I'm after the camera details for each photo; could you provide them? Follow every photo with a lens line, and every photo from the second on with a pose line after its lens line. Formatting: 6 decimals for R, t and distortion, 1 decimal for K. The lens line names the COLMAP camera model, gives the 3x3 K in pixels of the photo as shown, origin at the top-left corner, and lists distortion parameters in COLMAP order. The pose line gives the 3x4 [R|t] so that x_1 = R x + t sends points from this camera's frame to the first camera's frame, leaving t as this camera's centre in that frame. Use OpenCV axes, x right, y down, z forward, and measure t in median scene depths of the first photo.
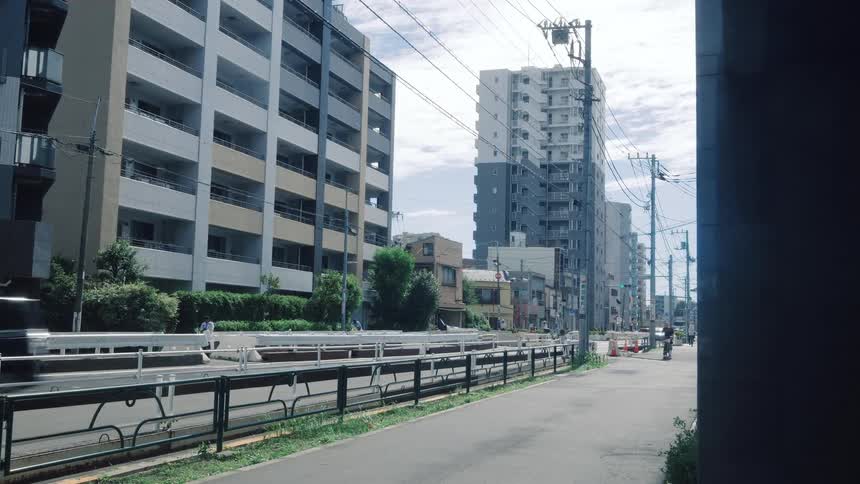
lens RADIAL K [[757.7, 0, 430.0], [0, 757.7, 242.0], [0, 0, 1]] dist [-0.007355, -0.004652]
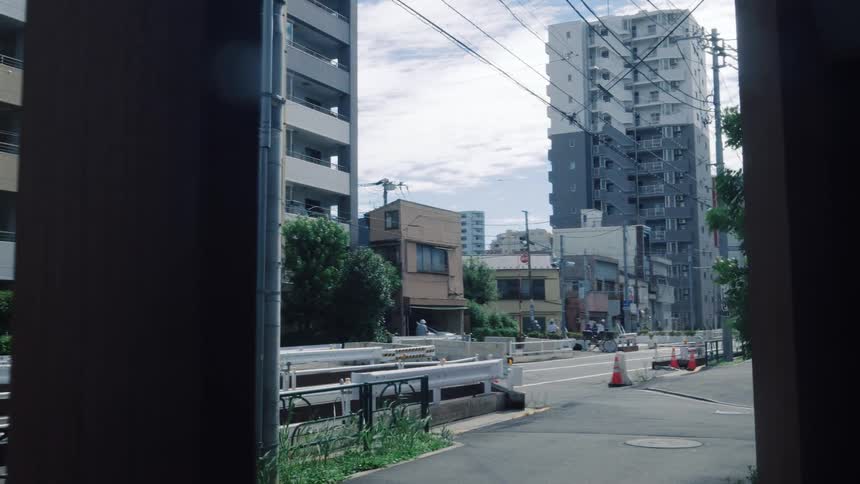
lens RADIAL K [[783.7, 0, 430.0], [0, 783.7, 242.0], [0, 0, 1]] dist [-0.041313, -0.000066]
pose [[0.987997, -0.050374, -0.146032, 0.178733], [0.049966, 0.998730, -0.006458, 0.048006], [0.146172, -0.000917, 0.989259, 0.422975]]
